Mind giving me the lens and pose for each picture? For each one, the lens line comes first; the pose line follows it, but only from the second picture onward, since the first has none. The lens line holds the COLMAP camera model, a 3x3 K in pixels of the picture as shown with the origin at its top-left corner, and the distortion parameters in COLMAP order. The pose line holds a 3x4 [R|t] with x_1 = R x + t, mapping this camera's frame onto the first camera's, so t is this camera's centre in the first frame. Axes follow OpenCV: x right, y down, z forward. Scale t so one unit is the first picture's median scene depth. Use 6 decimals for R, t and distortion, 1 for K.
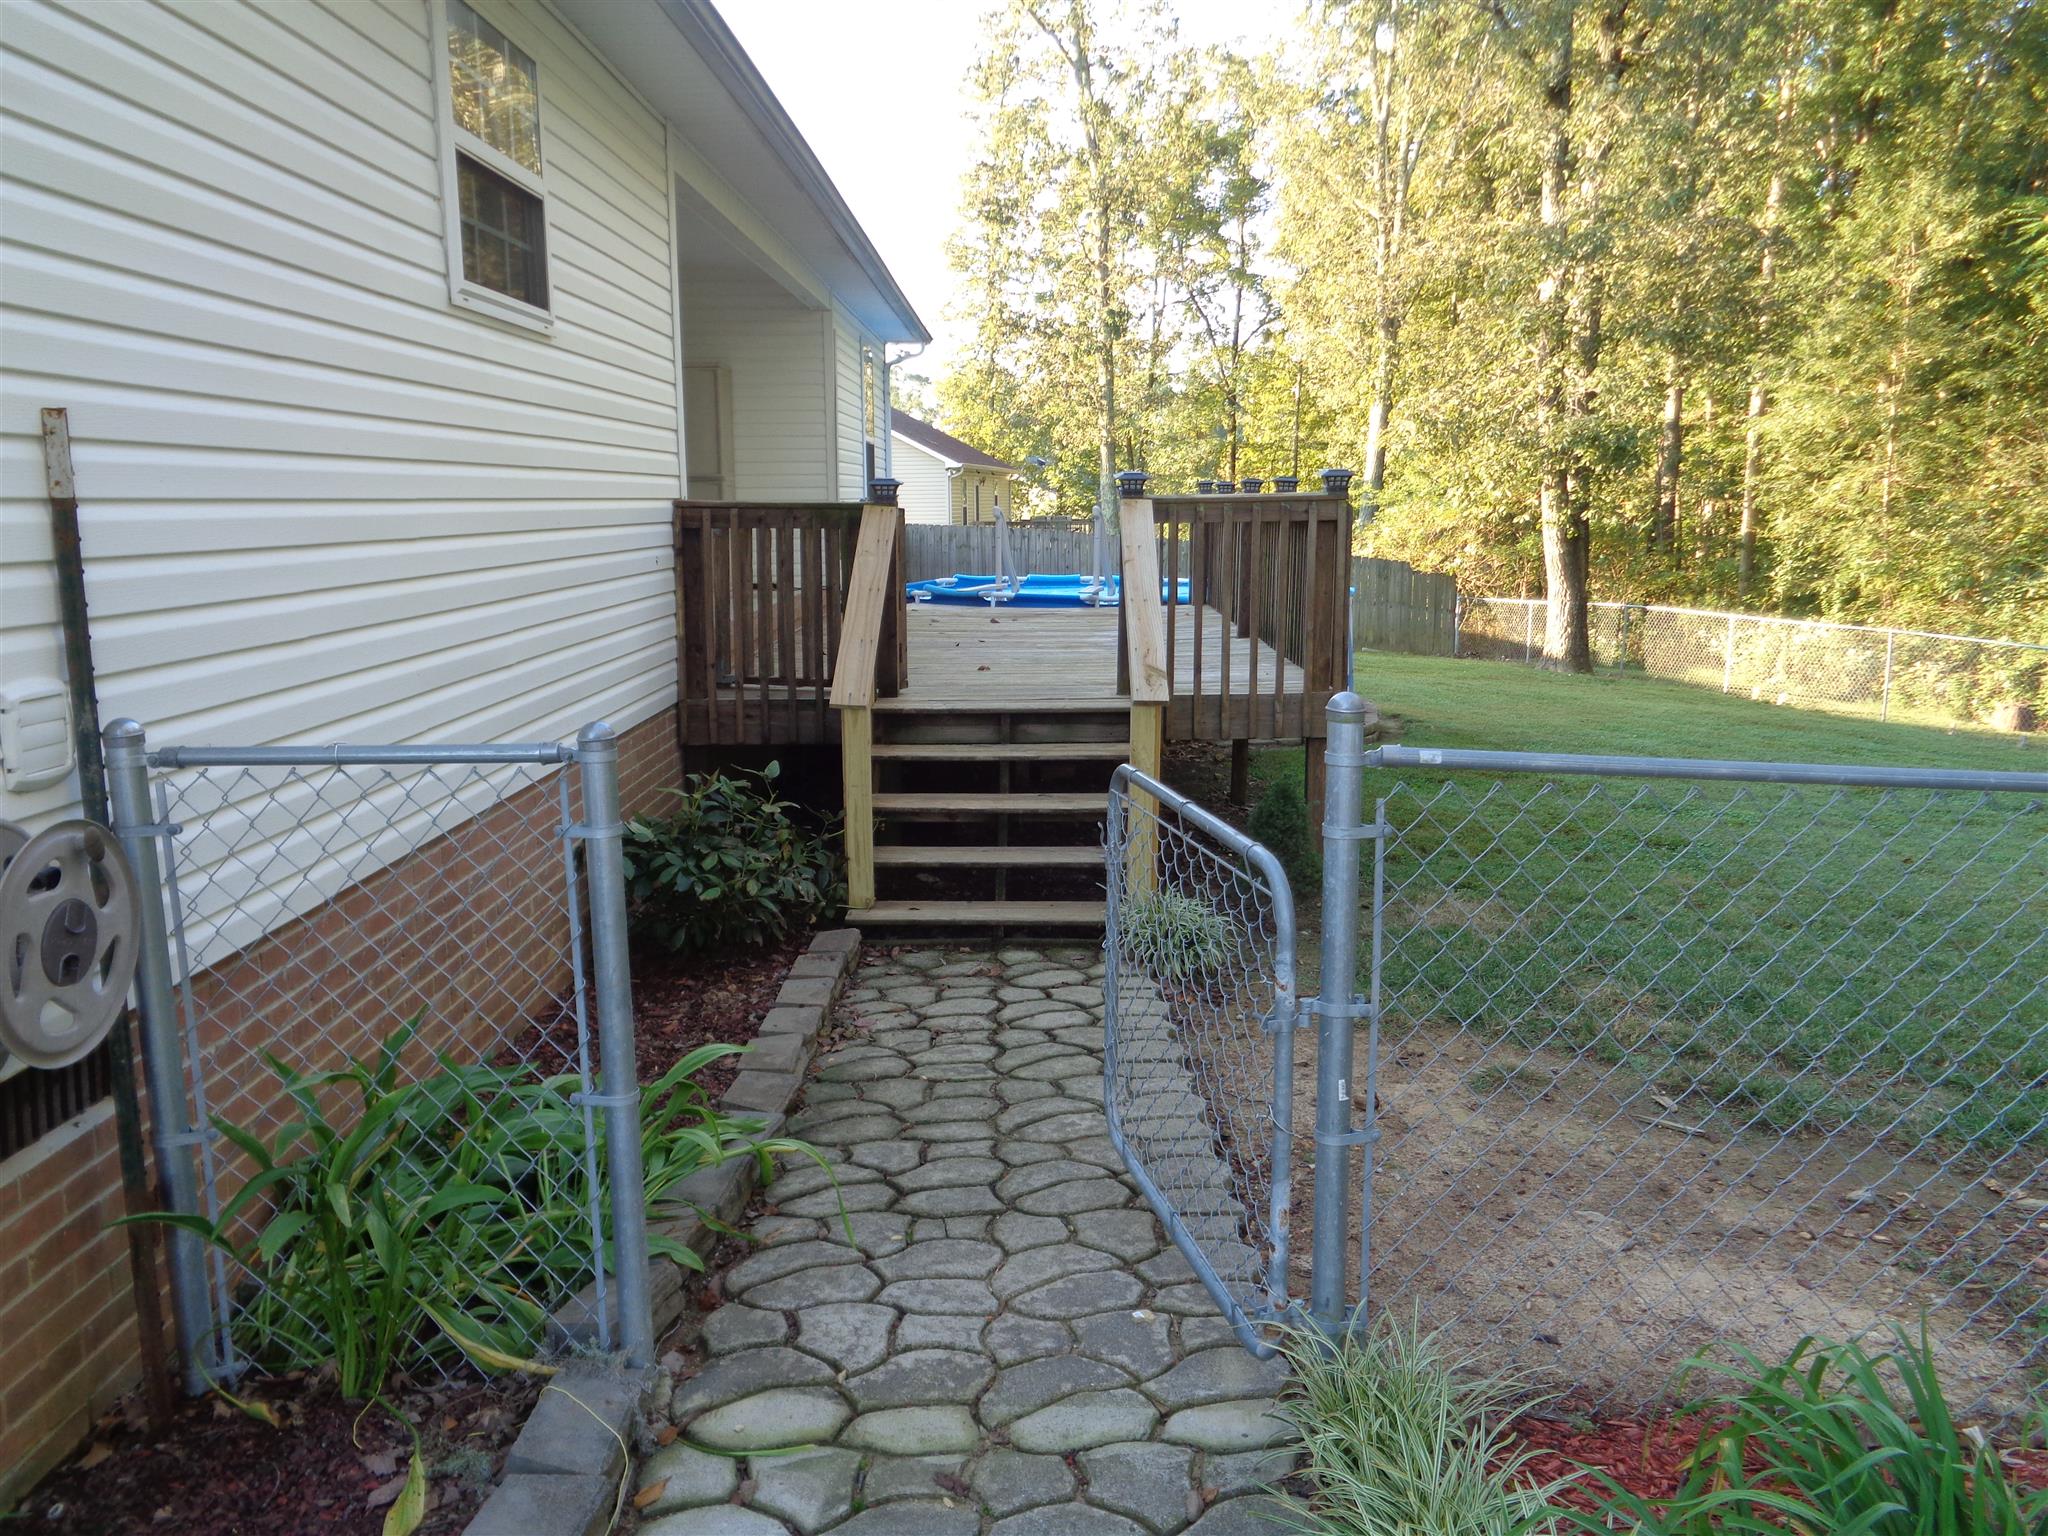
lens RADIAL K [[1540.4, 0, 1035.3], [0, 1540.4, 763.7], [0, 0, 1]] dist [0.025676, -0.007588]
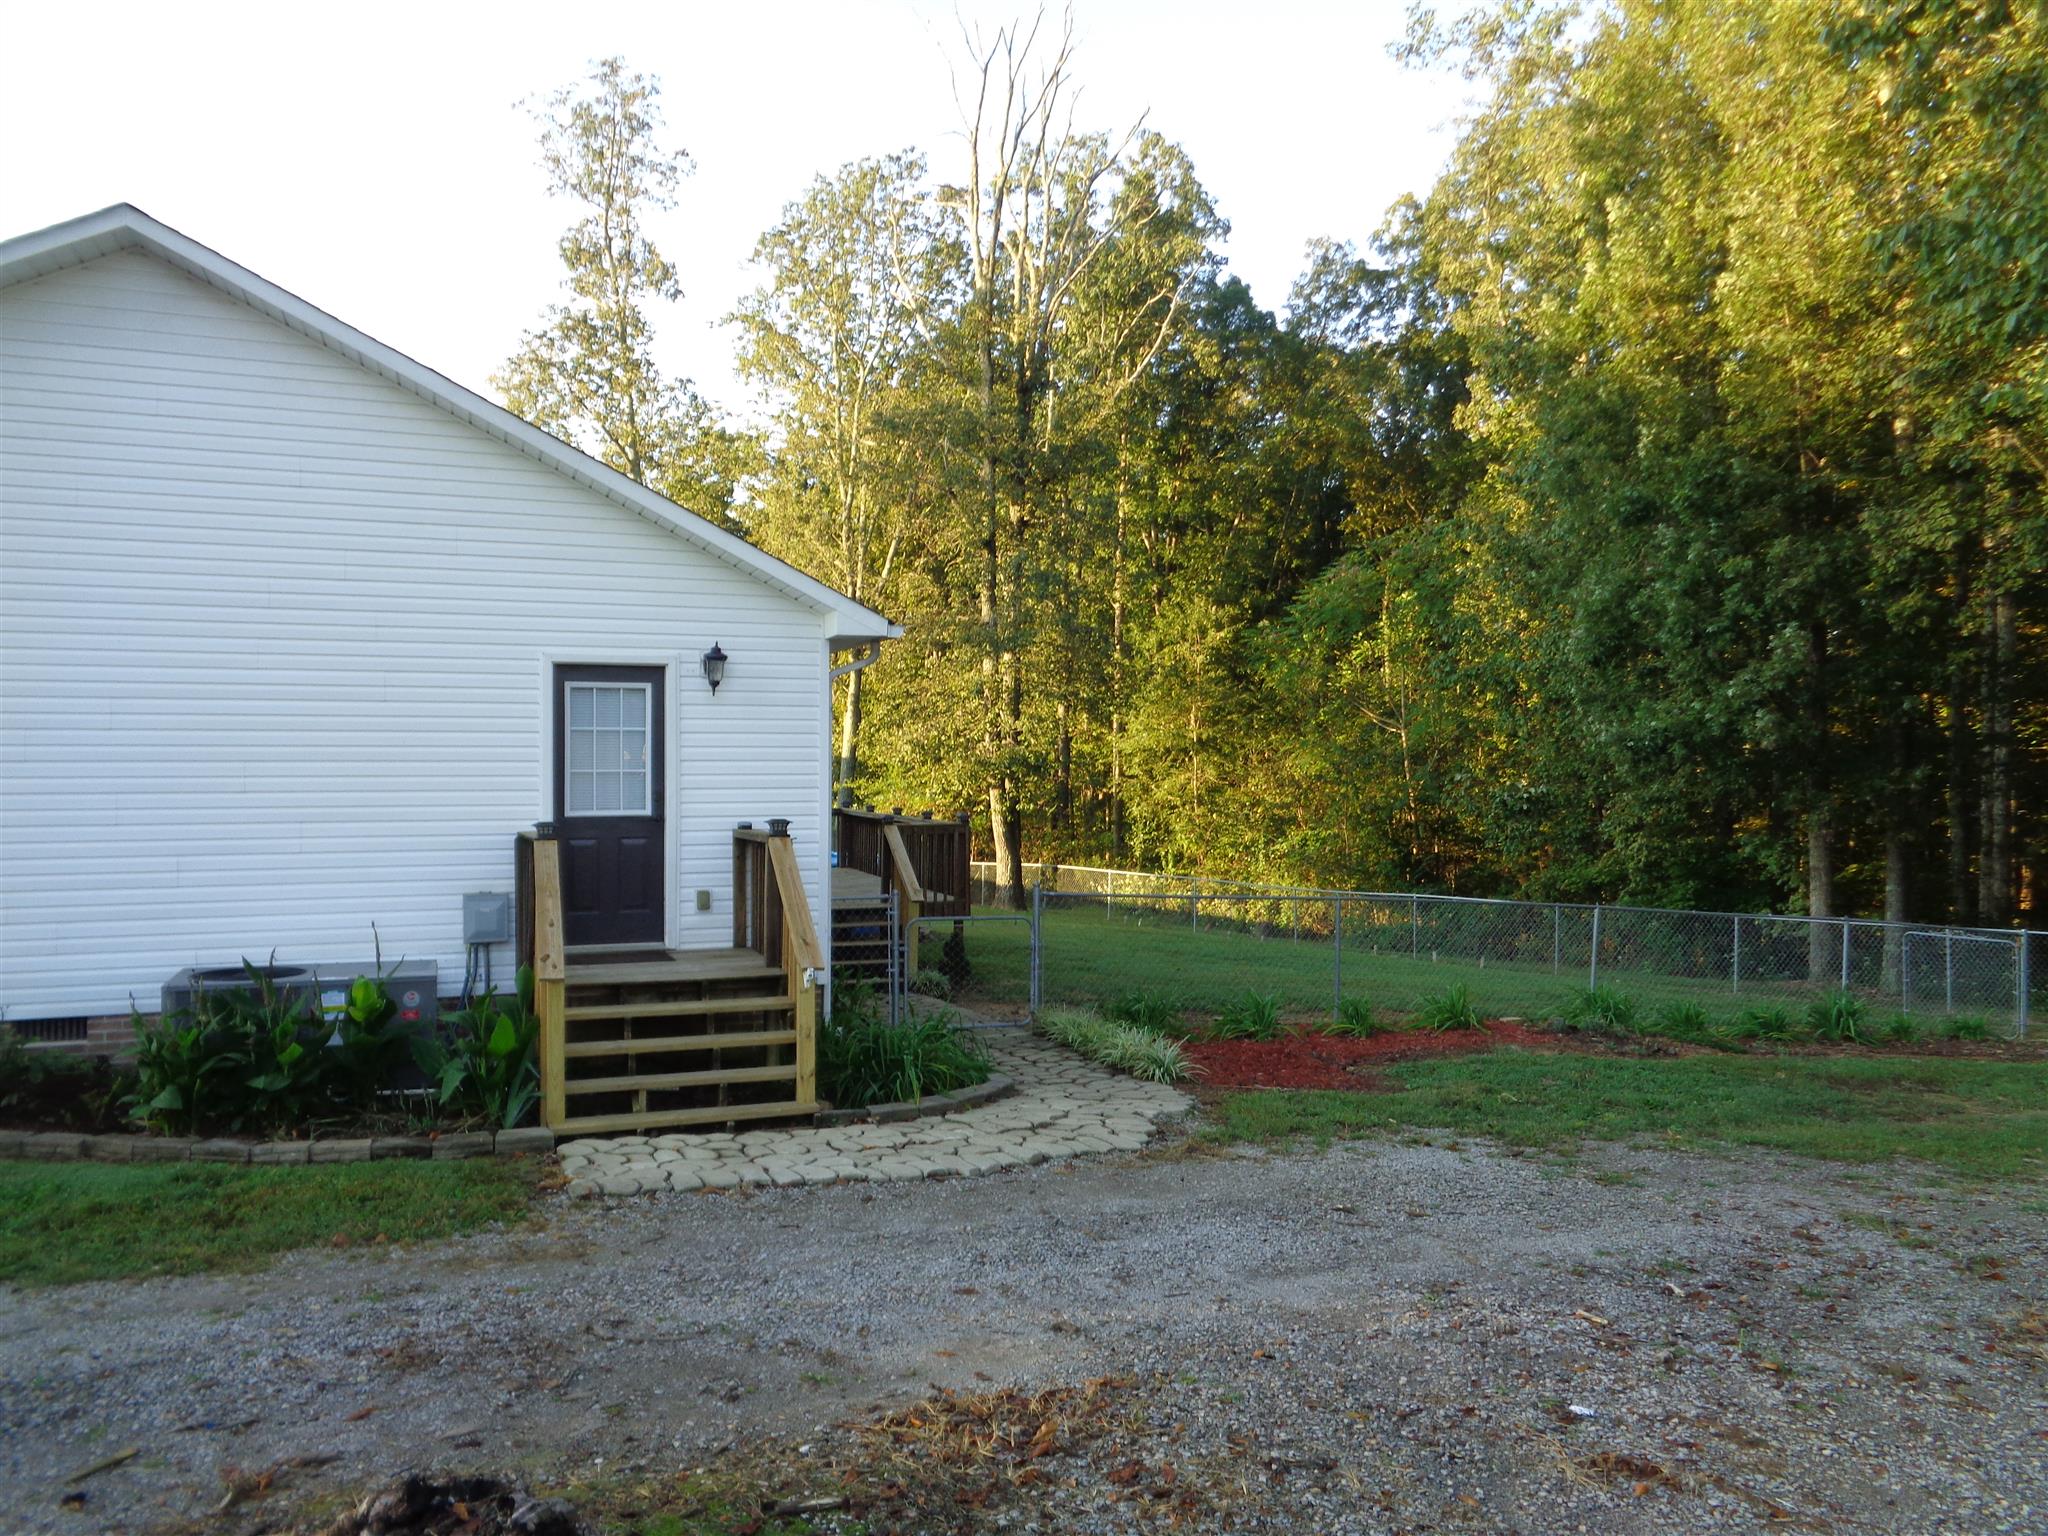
lens RADIAL K [[1540.4, 0, 1026.5], [0, 1540.4, 769.4], [0, 0, 1]] dist [0.025676, -0.007588]
pose [[0.933976, 0.010930, 0.357167, -0.161023], [0.048503, 0.986404, -0.157019, 0.037993], [-0.354027, 0.163976, 0.920748, -0.367469]]
